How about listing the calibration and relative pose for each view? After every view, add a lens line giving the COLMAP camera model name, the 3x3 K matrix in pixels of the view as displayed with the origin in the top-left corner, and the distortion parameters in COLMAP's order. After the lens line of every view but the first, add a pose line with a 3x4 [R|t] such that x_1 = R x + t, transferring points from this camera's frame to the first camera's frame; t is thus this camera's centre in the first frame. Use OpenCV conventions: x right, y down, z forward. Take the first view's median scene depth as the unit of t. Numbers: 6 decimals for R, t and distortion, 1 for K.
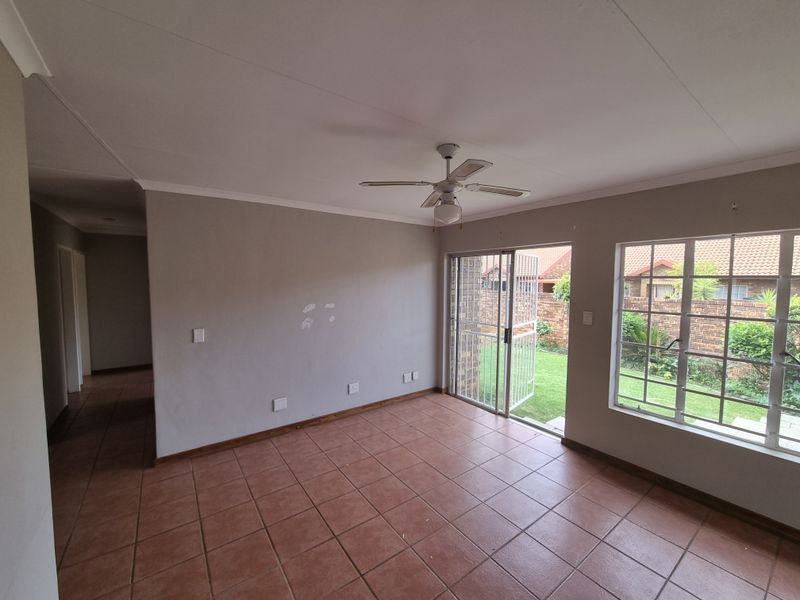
lens RADIAL K [[328.2, 0, 417.7], [0, 328.2, 295.0], [0, 0, 1]] dist [0.002894, 0.000632]
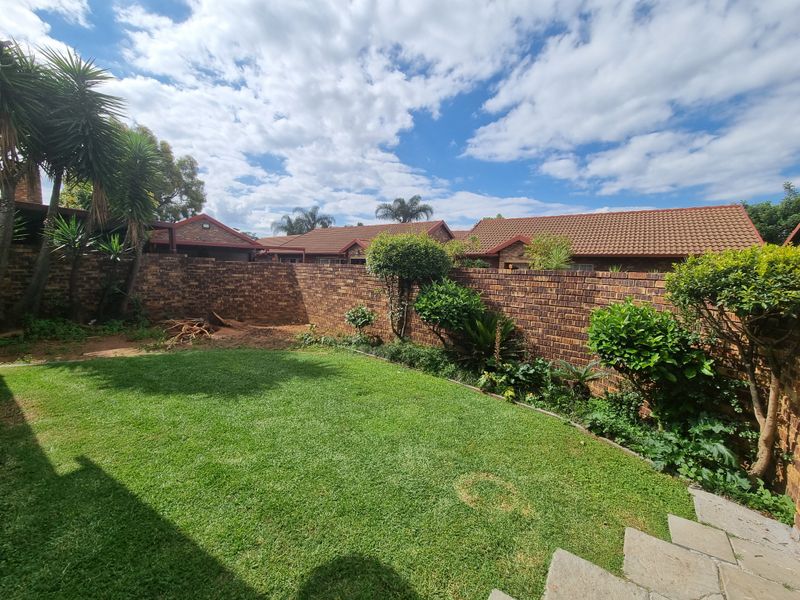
lens RADIAL K [[328.2, 0, 402.4], [0, 328.2, 298.5], [0, 0, 1]] dist [0.002894, 0.000632]
pose [[0.956824, -0.017970, 0.290113, 0.397206], [-0.000284, 0.998029, 0.062758, 0.030561], [-0.290669, -0.060131, 0.954932, 0.488151]]
